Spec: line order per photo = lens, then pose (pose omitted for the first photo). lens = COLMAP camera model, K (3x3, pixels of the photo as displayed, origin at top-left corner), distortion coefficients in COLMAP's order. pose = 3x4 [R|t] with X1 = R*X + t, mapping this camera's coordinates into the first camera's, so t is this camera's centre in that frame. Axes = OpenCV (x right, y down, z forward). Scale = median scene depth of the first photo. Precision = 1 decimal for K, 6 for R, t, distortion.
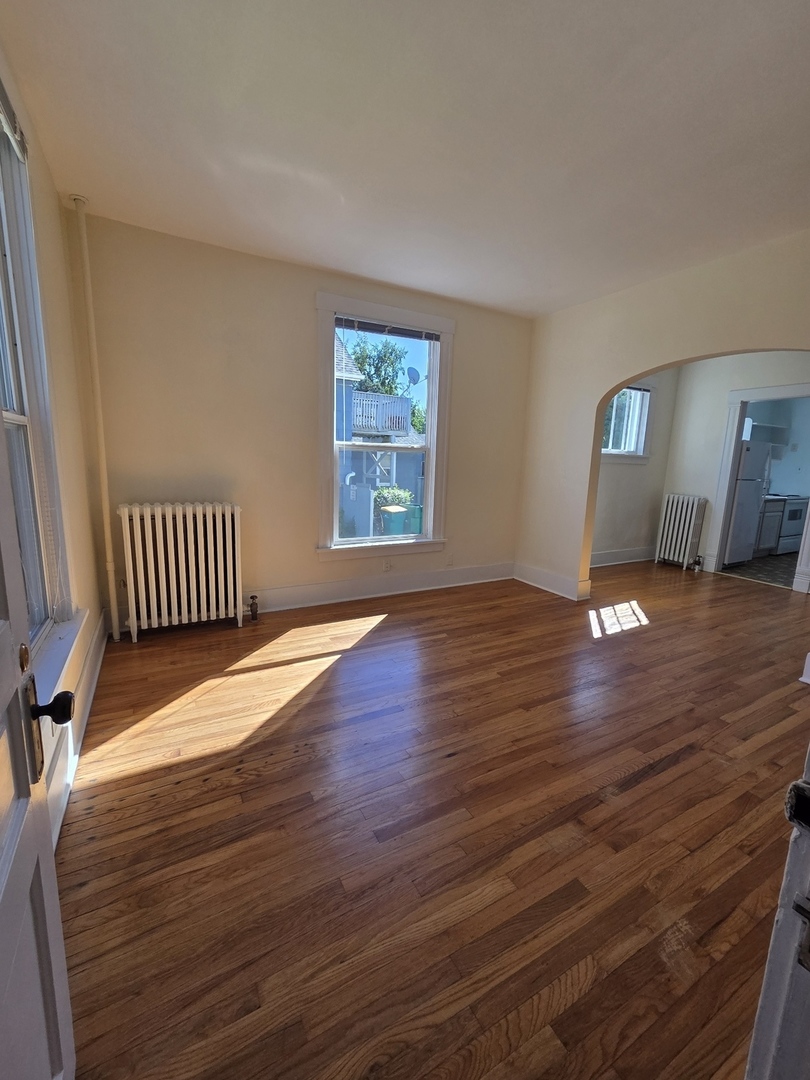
lens RADIAL K [[442.8, 0, 404.8], [0, 442.8, 540.9], [0, 0, 1]] dist [0.000783, -0.000261]
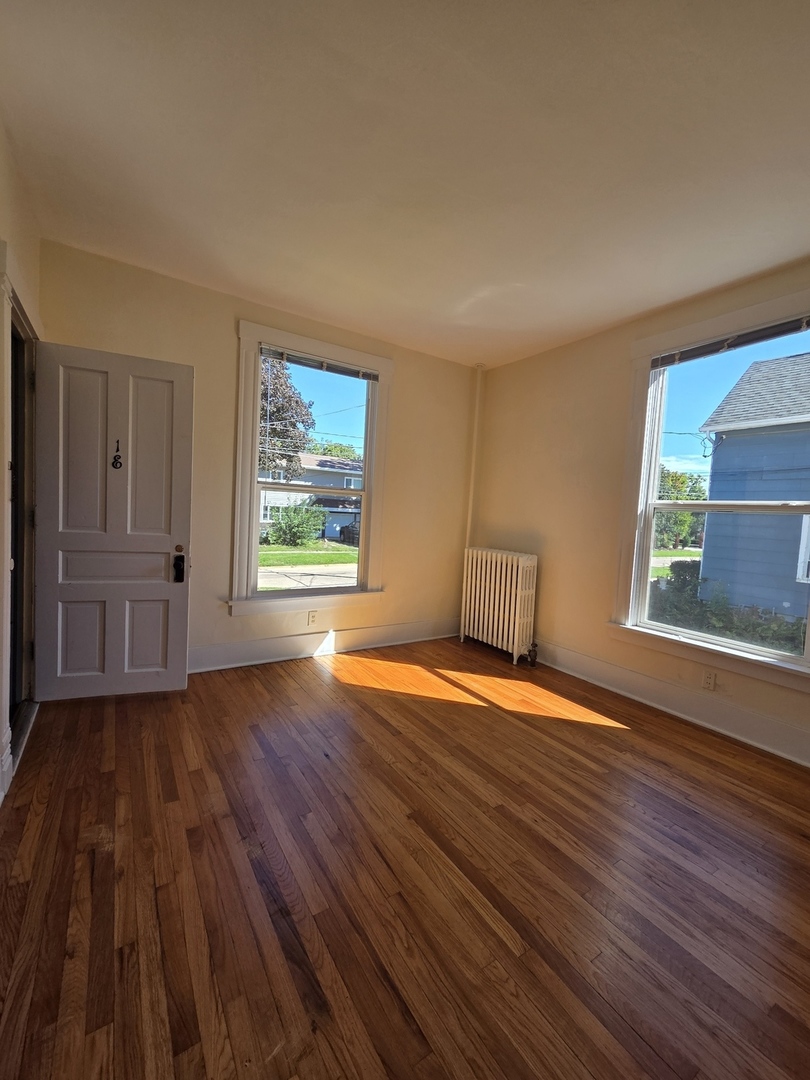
lens RADIAL K [[442.8, 0, 404.7], [0, 442.8, 536.4], [0, 0, 1]] dist [0.000783, -0.000261]
pose [[0.074983, 0.030316, -0.996724, 1.175363], [-0.230305, 0.973041, 0.012270, -0.117080], [0.970225, 0.228630, 0.079944, 0.929048]]
